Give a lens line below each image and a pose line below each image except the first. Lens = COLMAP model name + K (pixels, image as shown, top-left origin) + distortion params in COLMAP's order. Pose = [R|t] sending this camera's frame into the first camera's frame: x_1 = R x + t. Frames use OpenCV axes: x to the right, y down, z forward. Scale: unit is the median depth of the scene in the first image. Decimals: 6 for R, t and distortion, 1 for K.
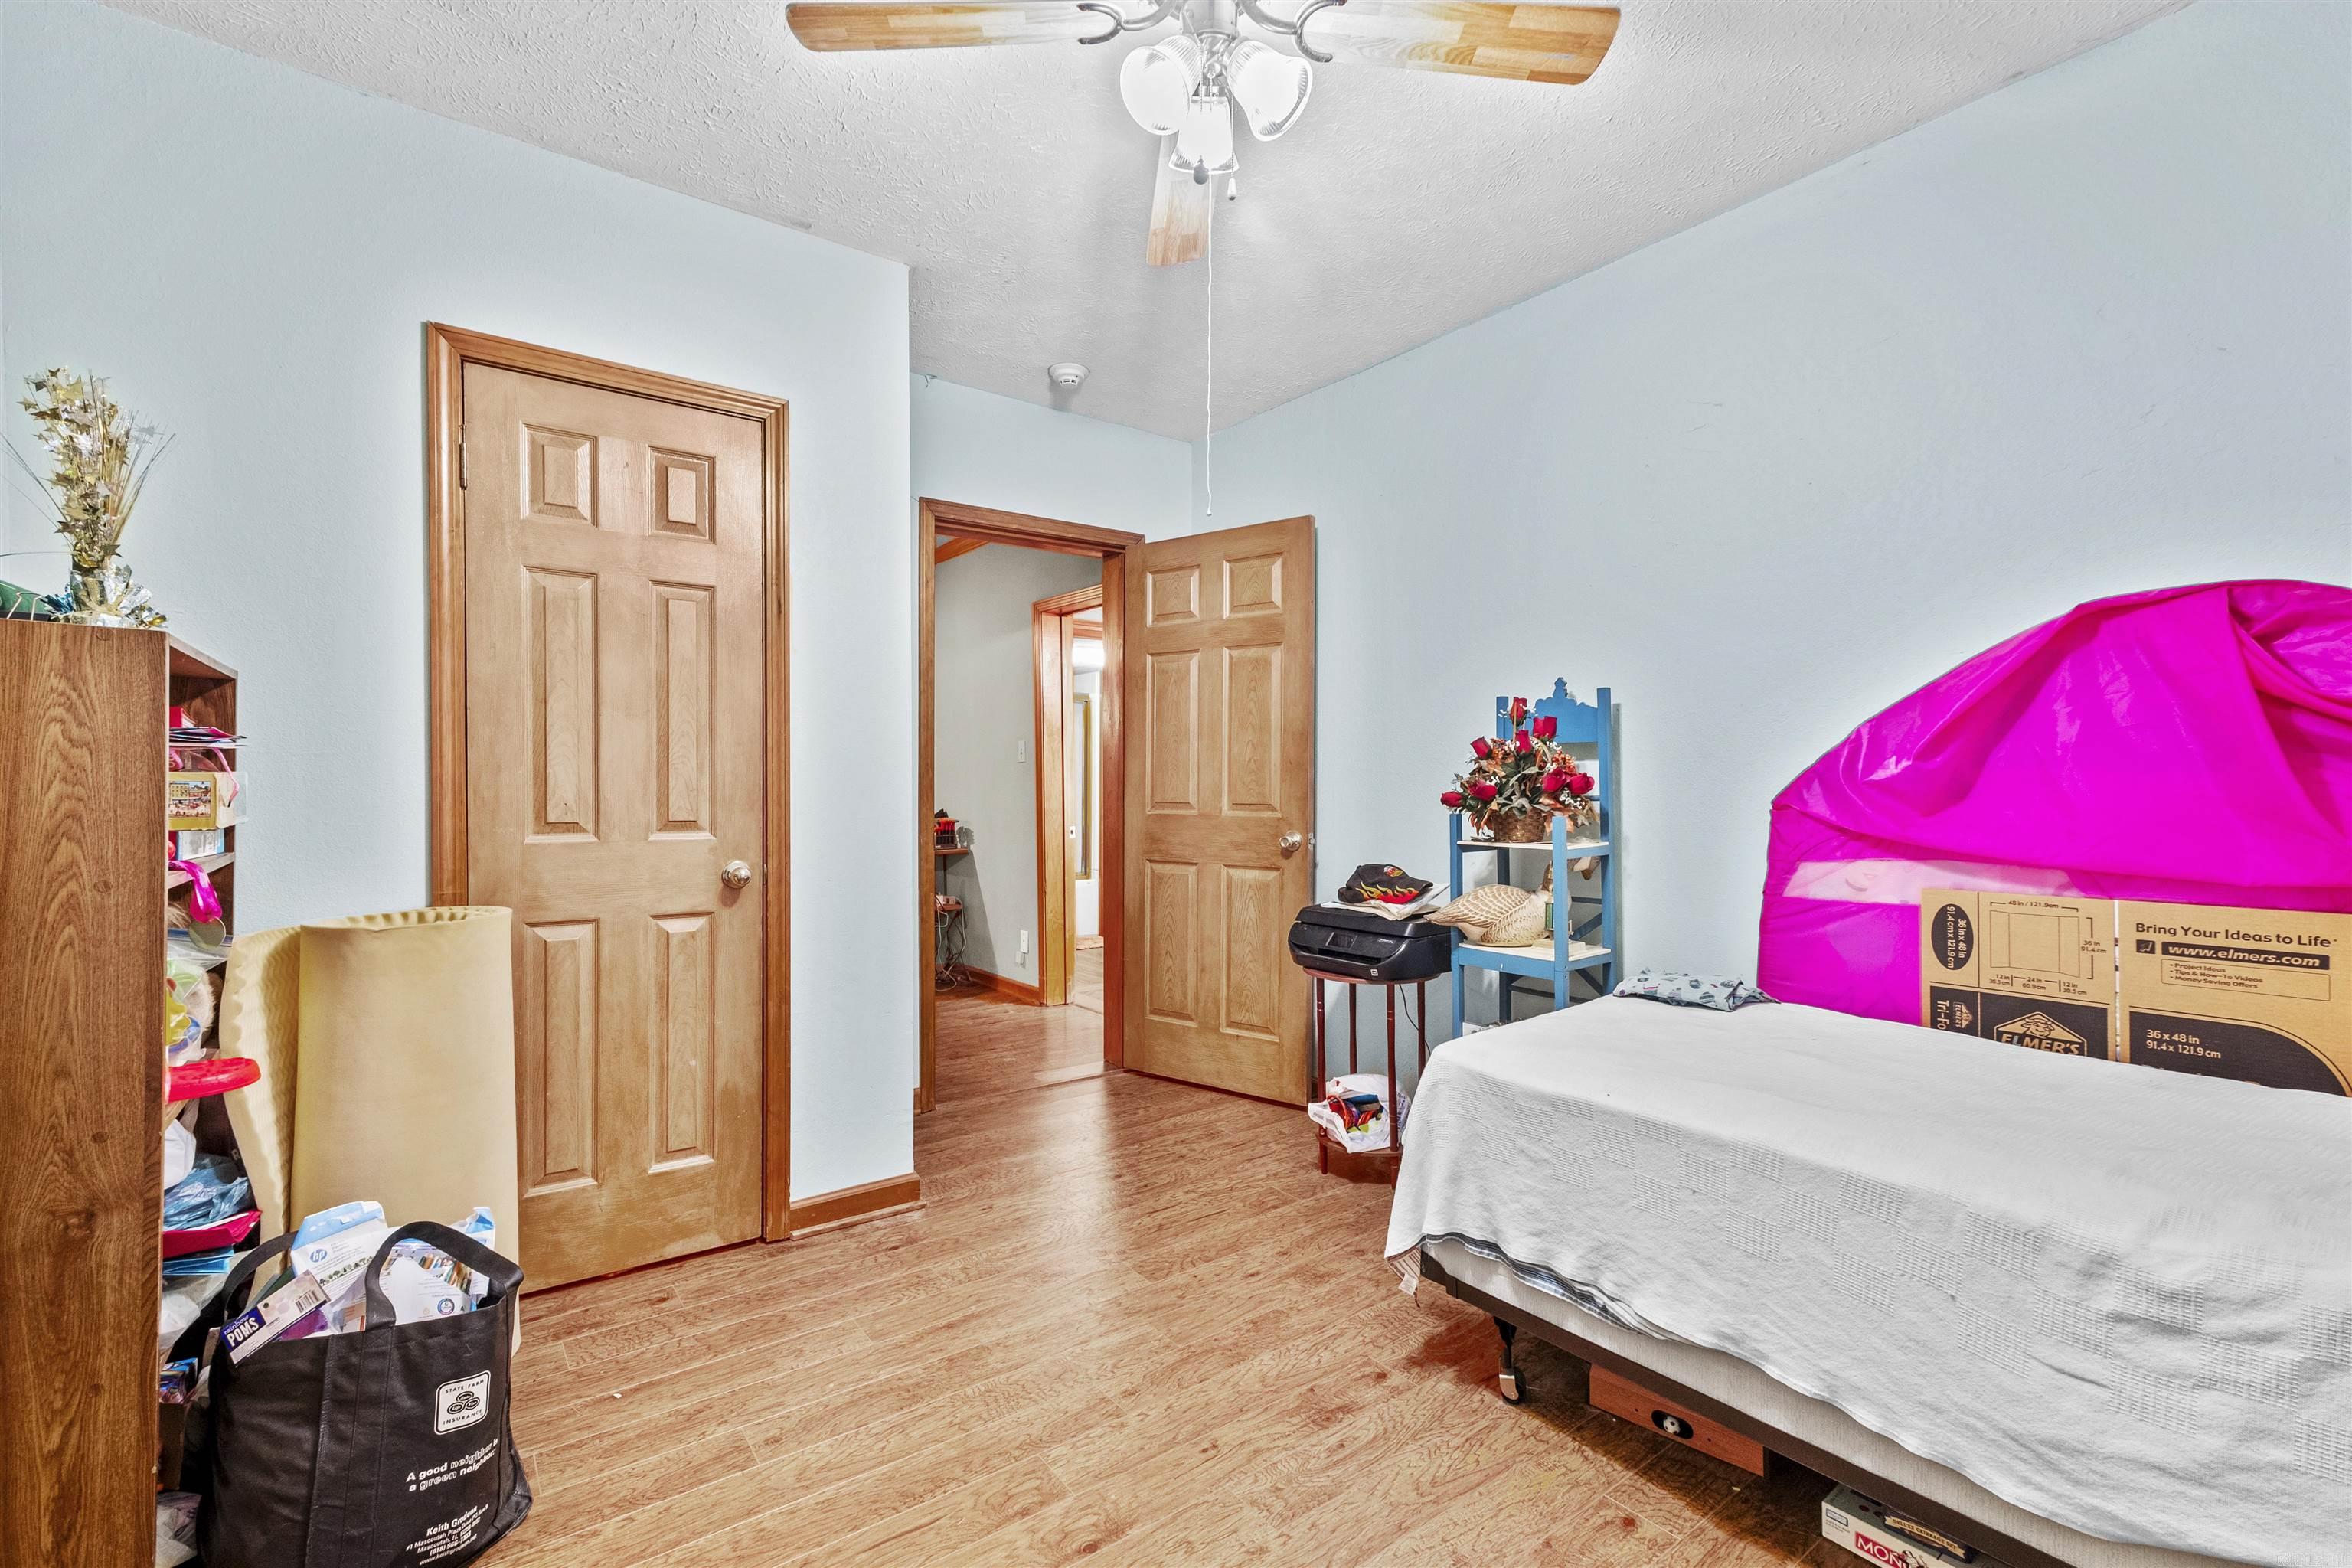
lens RADIAL K [[1034.4, 0, 1176.0], [0, 1034.4, 783.6], [0, 0, 1]] dist [-0.000049, -0.000004]
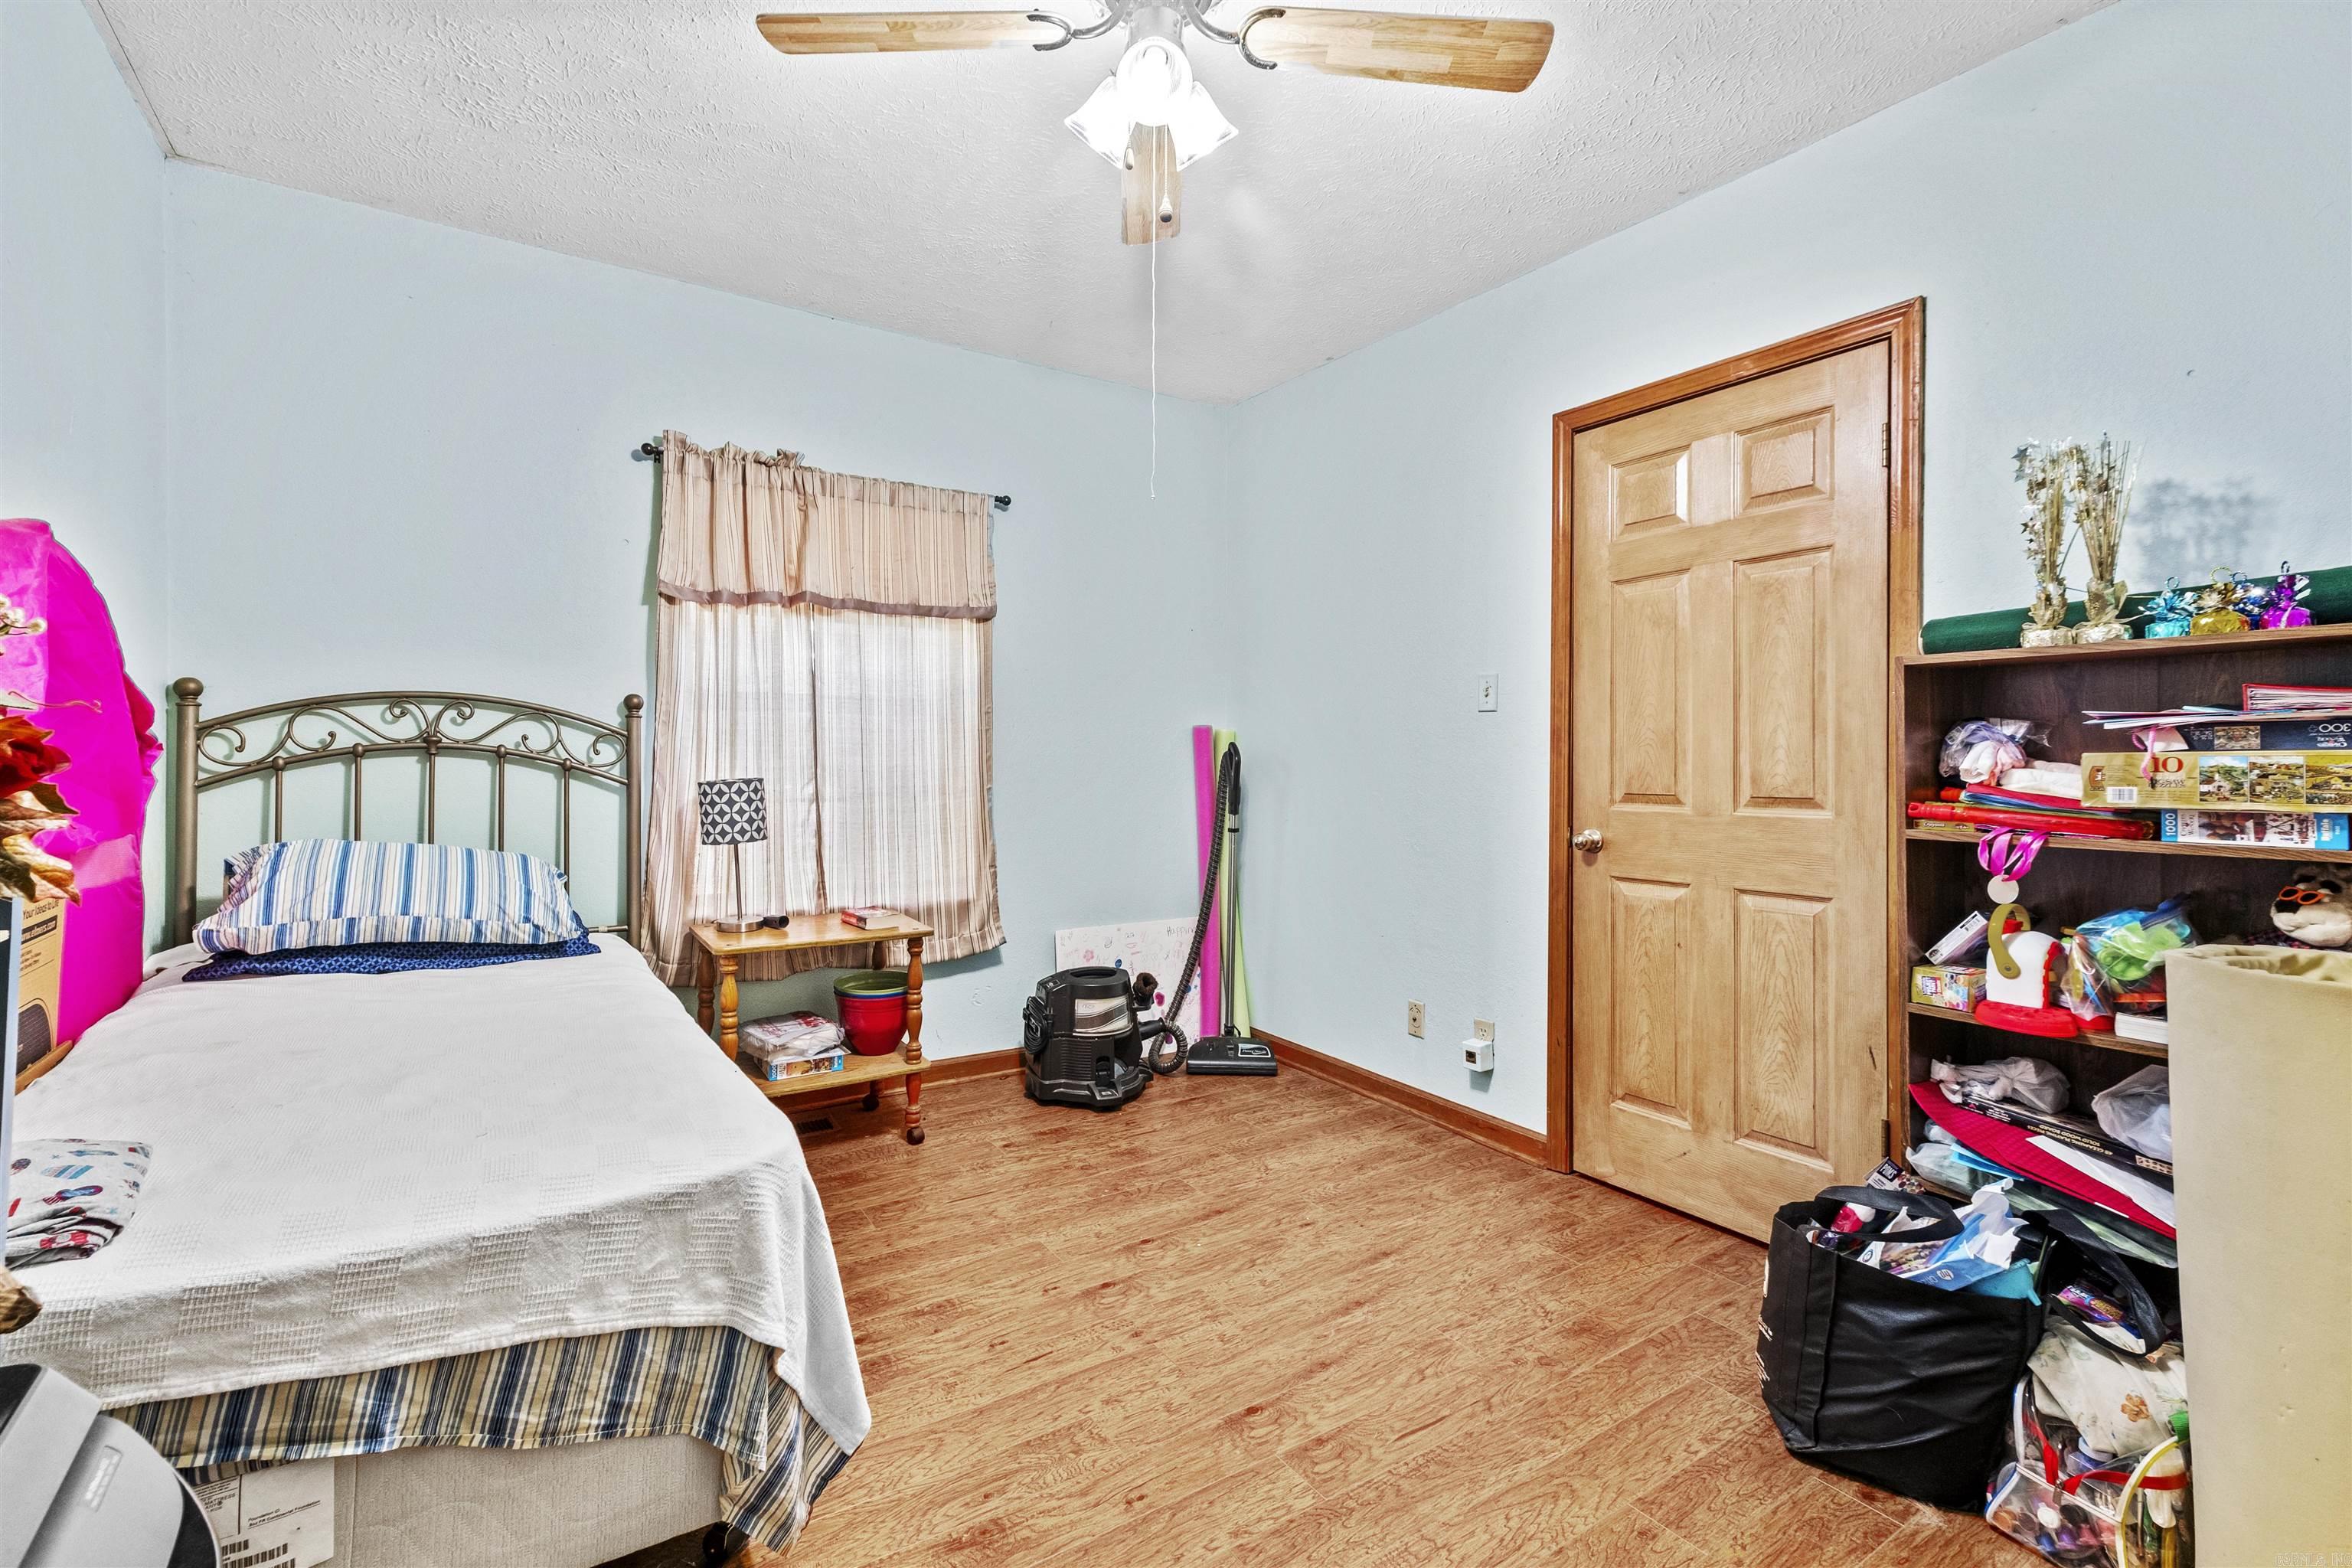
lens RADIAL K [[1034.4, 0, 1176.5], [0, 1034.4, 772.4], [0, 0, 1]] dist [-0.000049, -0.000004]
pose [[-0.998896, -0.001691, 0.046955, -0.047857], [-0.001657, 0.999998, 0.000757, 0.015643], [-0.046956, 0.000679, -0.998897, 2.059226]]
